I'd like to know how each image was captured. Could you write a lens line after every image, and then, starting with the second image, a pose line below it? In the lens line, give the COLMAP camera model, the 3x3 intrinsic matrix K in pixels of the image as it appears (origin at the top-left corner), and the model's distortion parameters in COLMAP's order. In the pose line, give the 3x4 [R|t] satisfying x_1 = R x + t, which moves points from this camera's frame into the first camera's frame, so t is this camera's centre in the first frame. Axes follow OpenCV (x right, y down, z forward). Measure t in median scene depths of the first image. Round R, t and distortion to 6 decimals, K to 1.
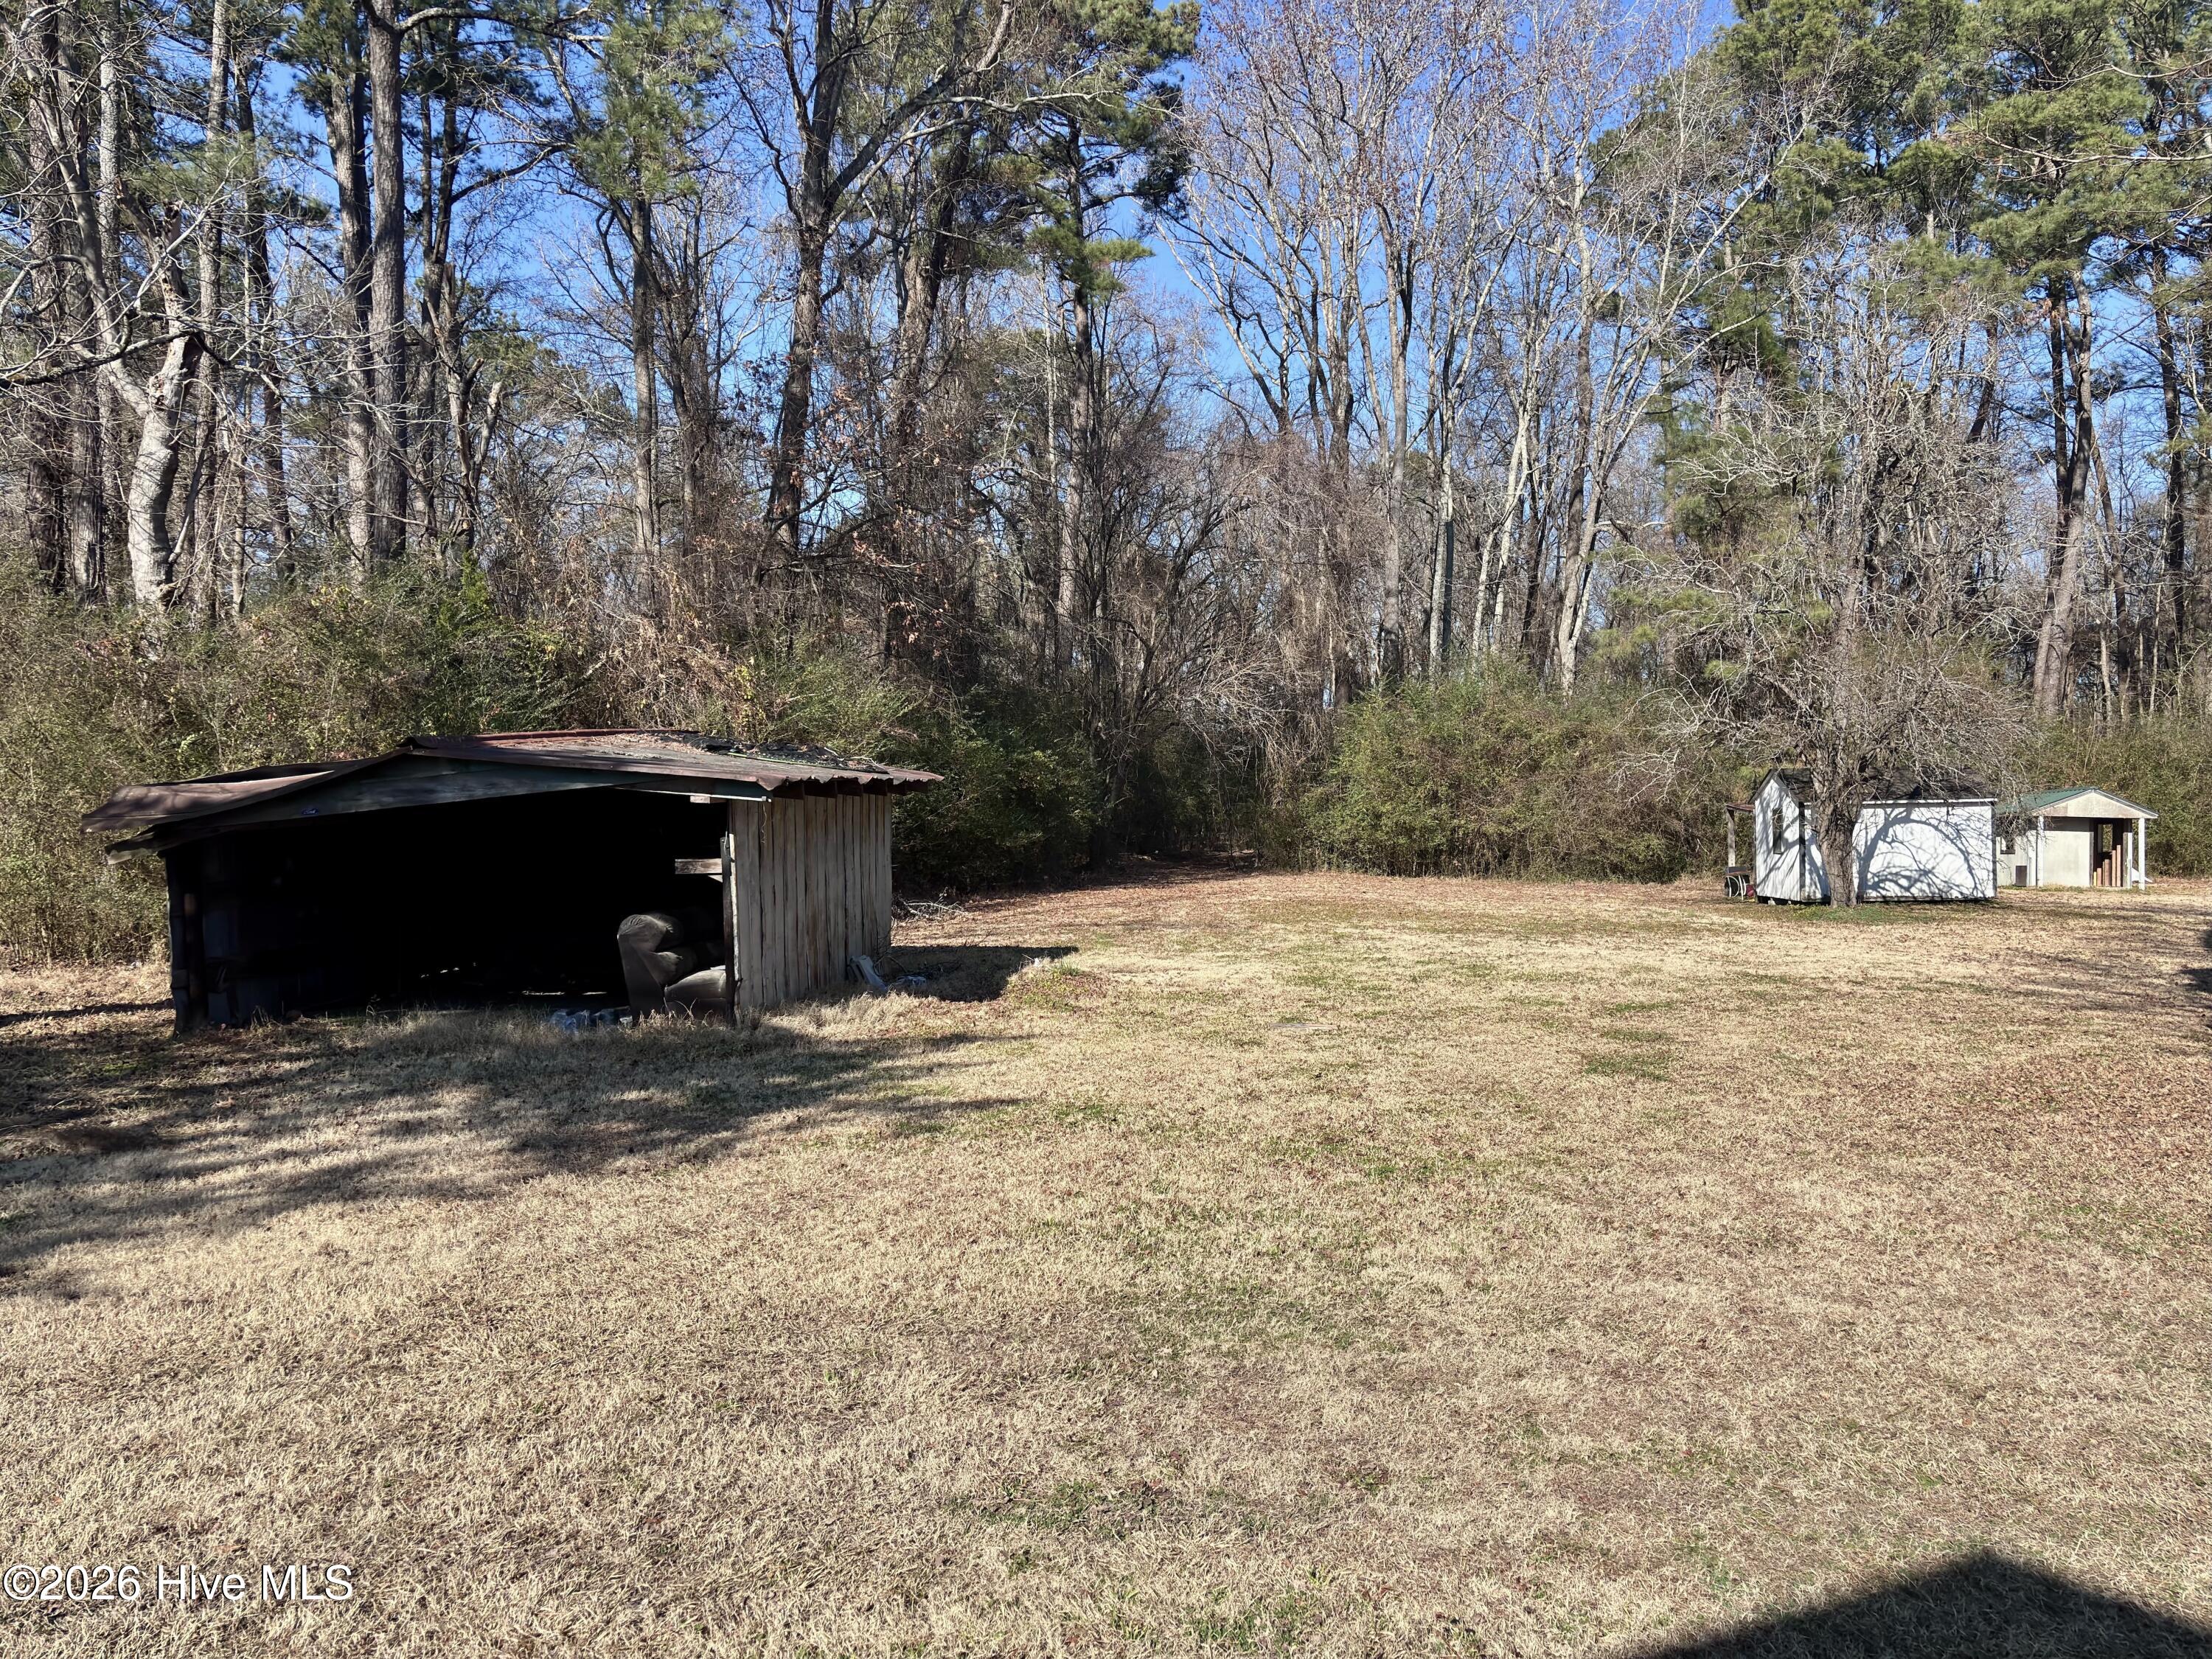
lens RADIAL K [[1670.5, 0, 1112.2], [0, 1670.5, 832.3], [0, 0, 1]] dist [0.060357, -0.062400]
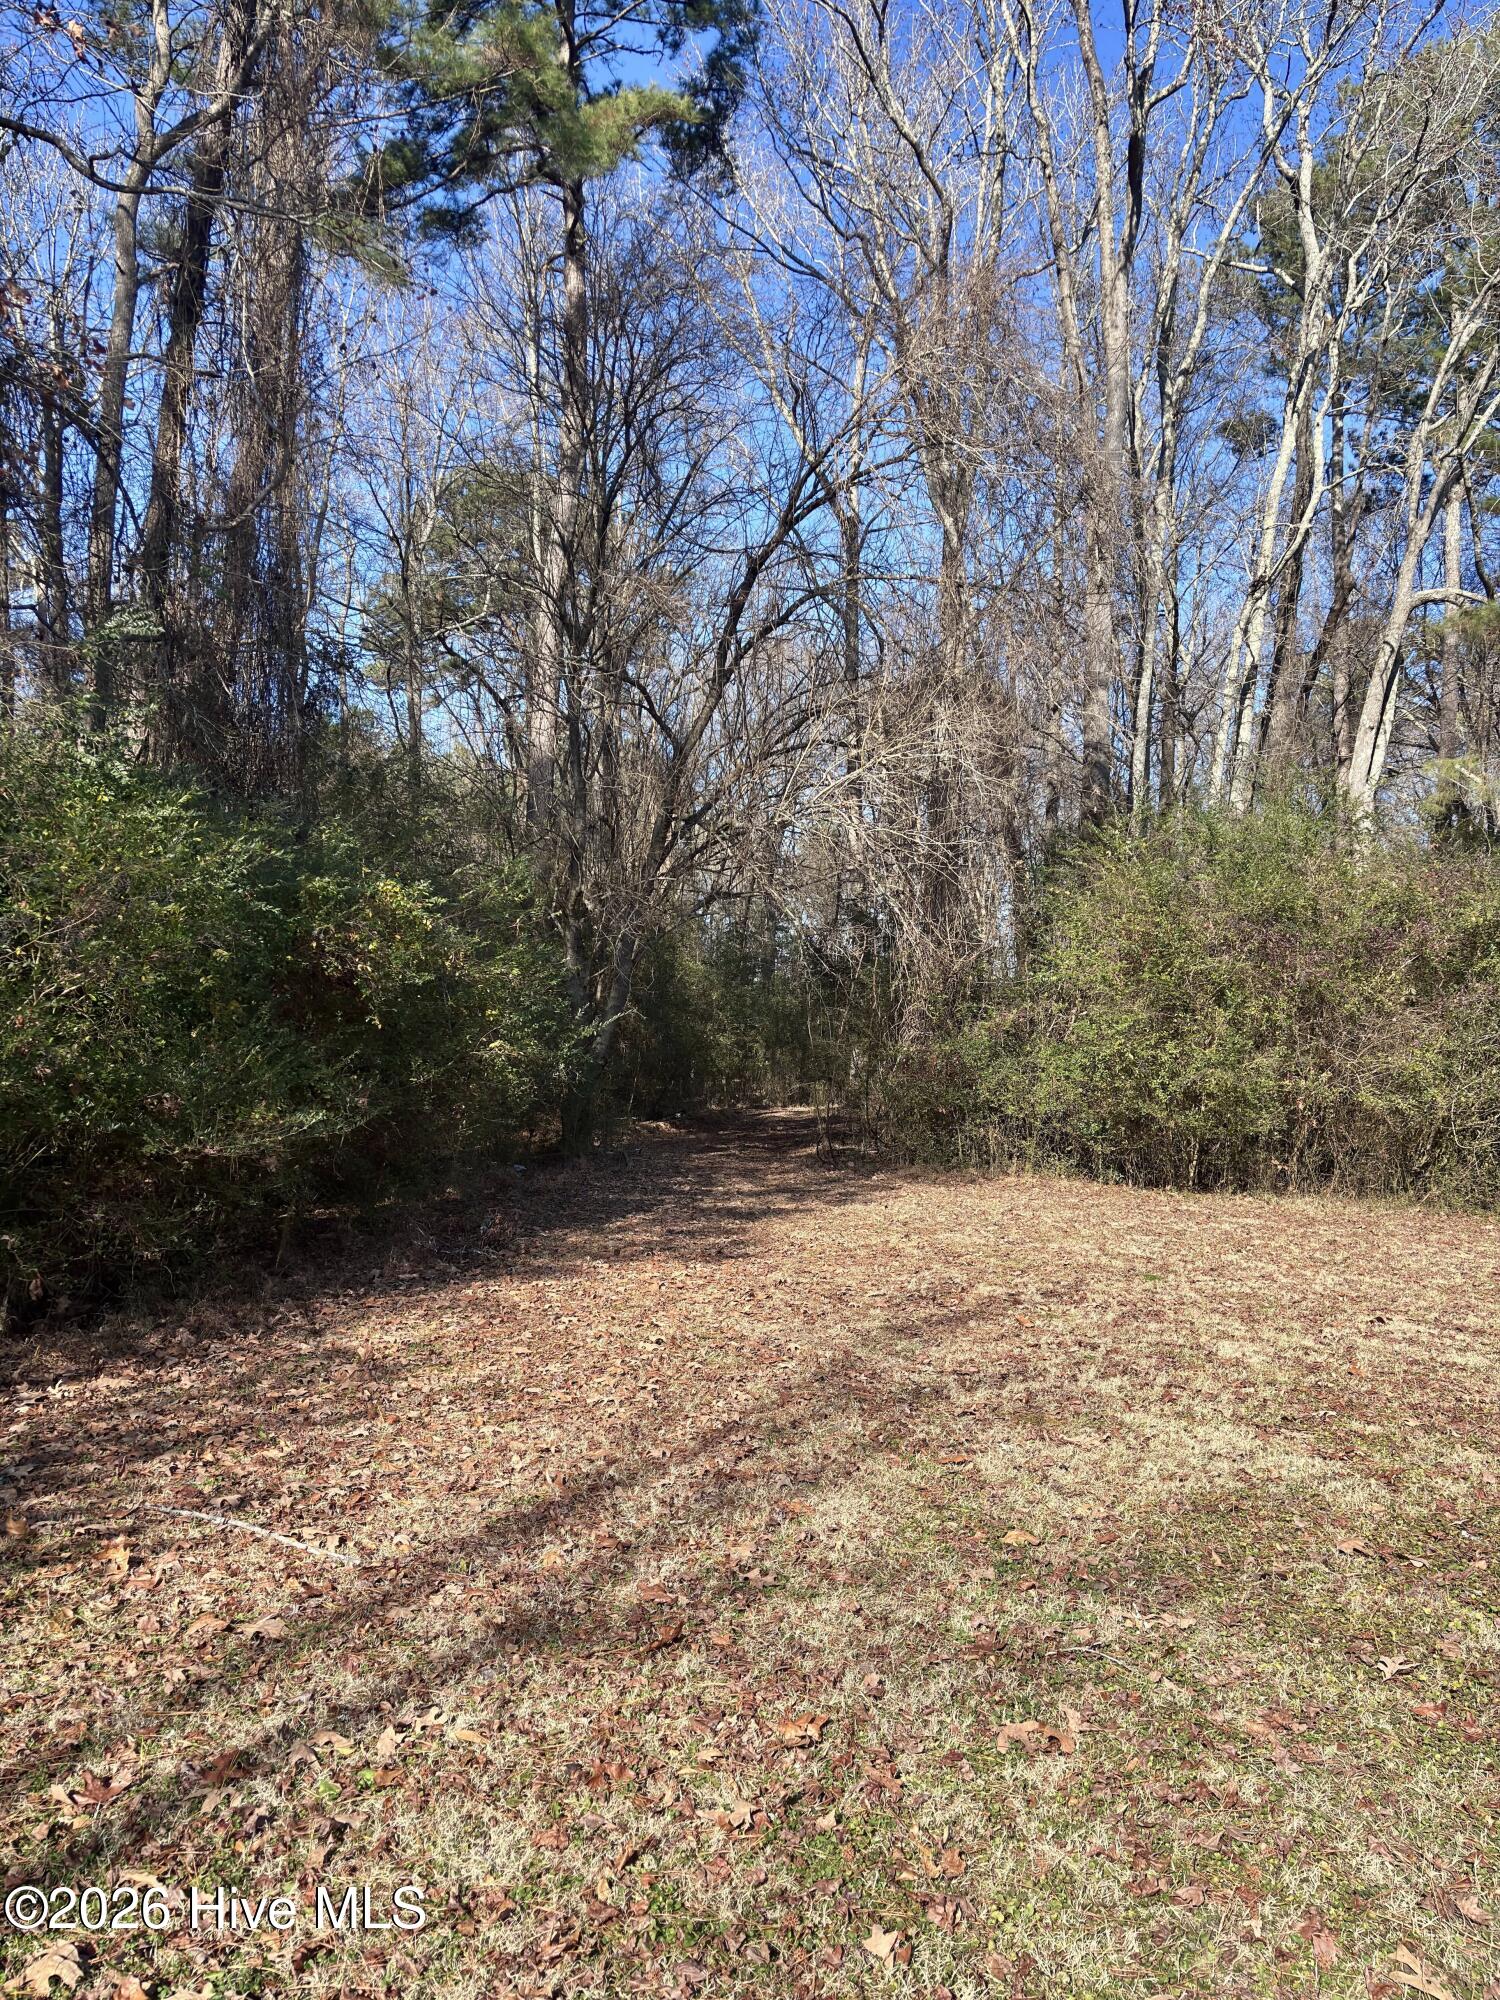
lens RADIAL K [[1510.4, 0, 746.8], [0, 1510.4, 1000.9], [0, 0, 1]] dist [0.060357, -0.062400]
pose [[0.996503, 0.018081, 0.081580, 0.006178], [-0.013801, 0.998514, -0.052721, -0.004248], [-0.082412, 0.051410, 0.995271, 0.589664]]
